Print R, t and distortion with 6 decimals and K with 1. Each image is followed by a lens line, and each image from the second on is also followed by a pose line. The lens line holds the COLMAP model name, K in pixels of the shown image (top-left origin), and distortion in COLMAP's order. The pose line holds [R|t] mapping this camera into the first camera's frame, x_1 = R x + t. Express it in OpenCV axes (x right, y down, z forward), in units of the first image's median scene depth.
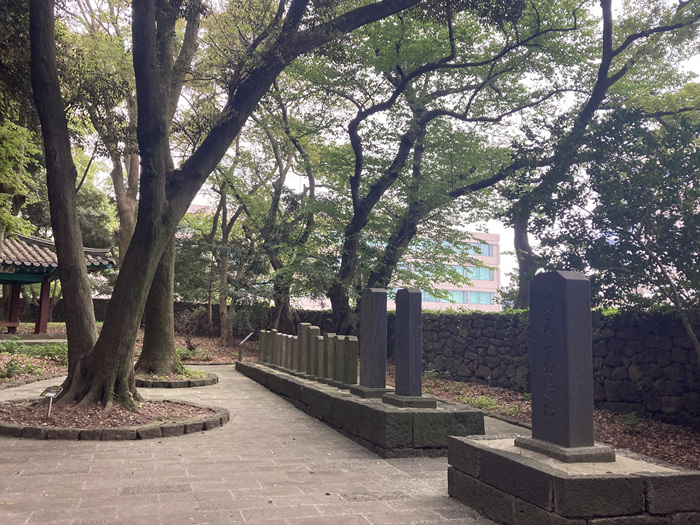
lens RADIAL K [[639.4, 0, 351.8], [0, 639.4, 255.5], [0, 0, 1]] dist [0.027228, 0.000000]
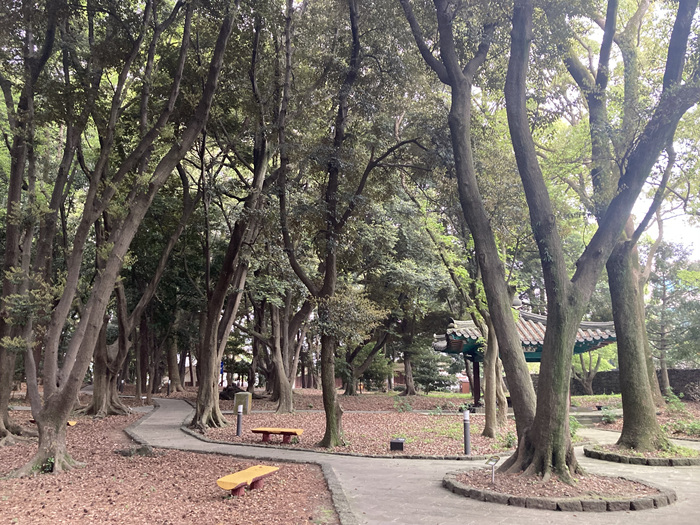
lens RADIAL K [[639.4, 0, 347.0], [0, 639.4, 259.9], [0, 0, 1]] dist [0.027228, 0.000000]
pose [[0.669242, -0.176814, -0.721701, 0.160197], [0.103442, 0.983987, -0.145150, -0.003737], [0.735809, 0.022486, 0.676815, 0.001818]]
